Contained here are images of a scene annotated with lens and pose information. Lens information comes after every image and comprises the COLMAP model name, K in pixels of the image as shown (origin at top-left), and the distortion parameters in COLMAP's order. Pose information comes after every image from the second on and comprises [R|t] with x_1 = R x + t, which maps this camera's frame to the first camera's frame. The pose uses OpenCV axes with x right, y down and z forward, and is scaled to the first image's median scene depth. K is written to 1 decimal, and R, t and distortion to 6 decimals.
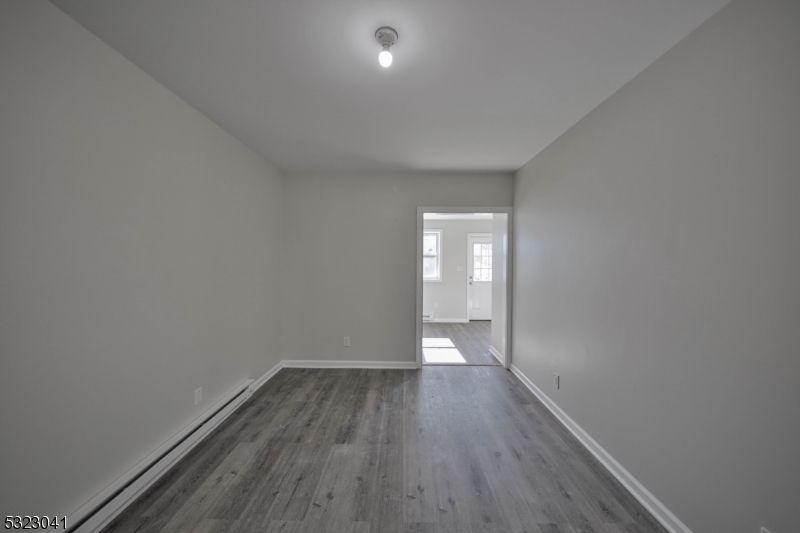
lens RADIAL K [[269.5, 0, 400.0], [0, 269.5, 266.5], [0, 0, 1]] dist [-0.000652, -0.000116]
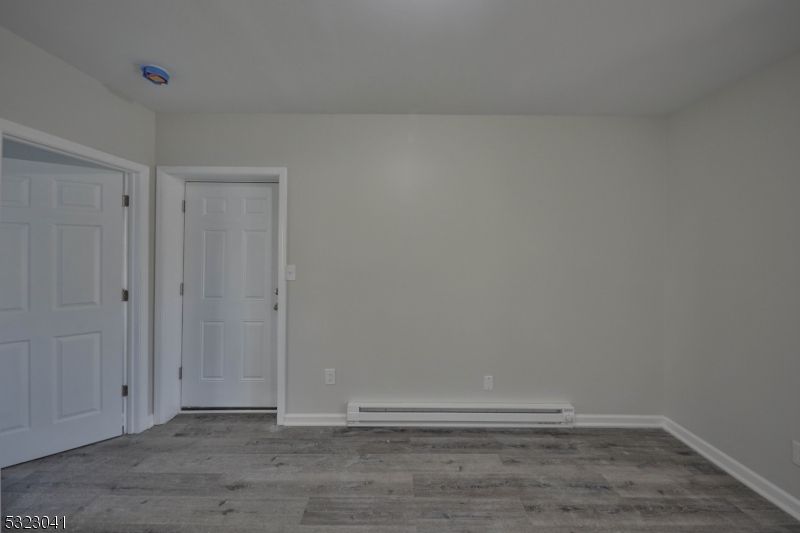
lens RADIAL K [[297.2, 0, 403.0], [0, 297.2, 249.8], [0, 0, 1]] dist [0.000461, -0.000065]
pose [[0.026659, -0.000213, -0.999645, 0.340252], [-0.031075, 0.999516, -0.001042, -0.029286], [0.999161, 0.031092, 0.026640, 0.512490]]
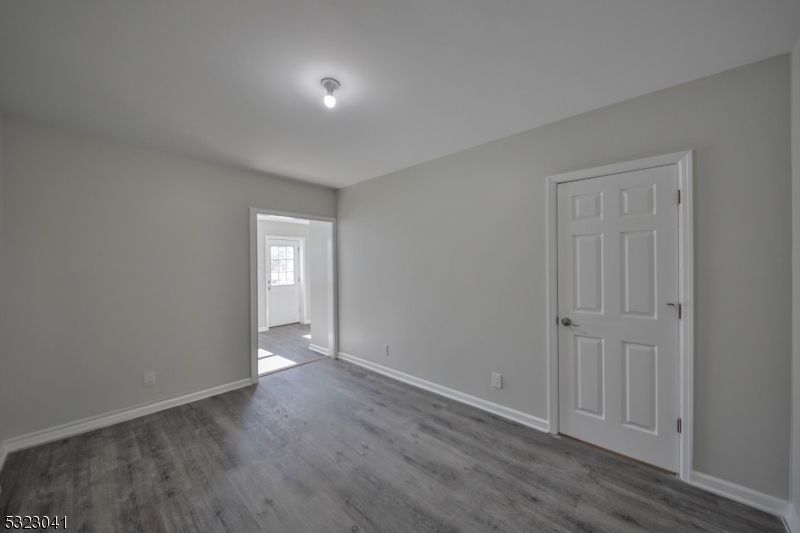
lens RADIAL K [[291.7, 0, 400.0], [0, 291.7, 266.5], [0, 0, 1]] dist [0.000672, -0.000015]
pose [[0.669974, -0.011767, 0.742292, -0.459799], [0.020785, 0.999780, -0.002911, -0.004427], [-0.742094, 0.017379, 0.670071, -0.067441]]
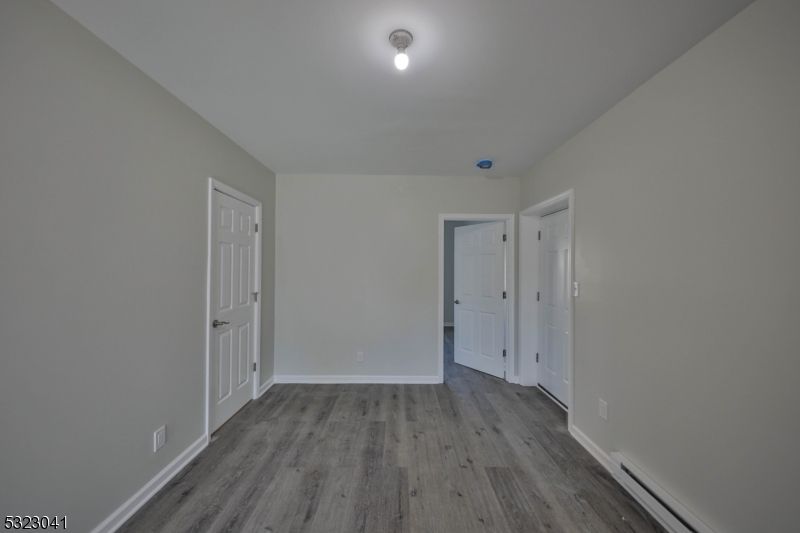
lens RADIAL K [[291.7, 0, 400.0], [0, 291.7, 266.5], [0, 0, 1]] dist [0.000672, -0.000015]
pose [[-0.999761, -0.005579, -0.021130, -0.022237], [-0.006016, 0.999768, 0.020681, -0.036469], [0.021010, 0.020803, -0.999563, 1.138009]]
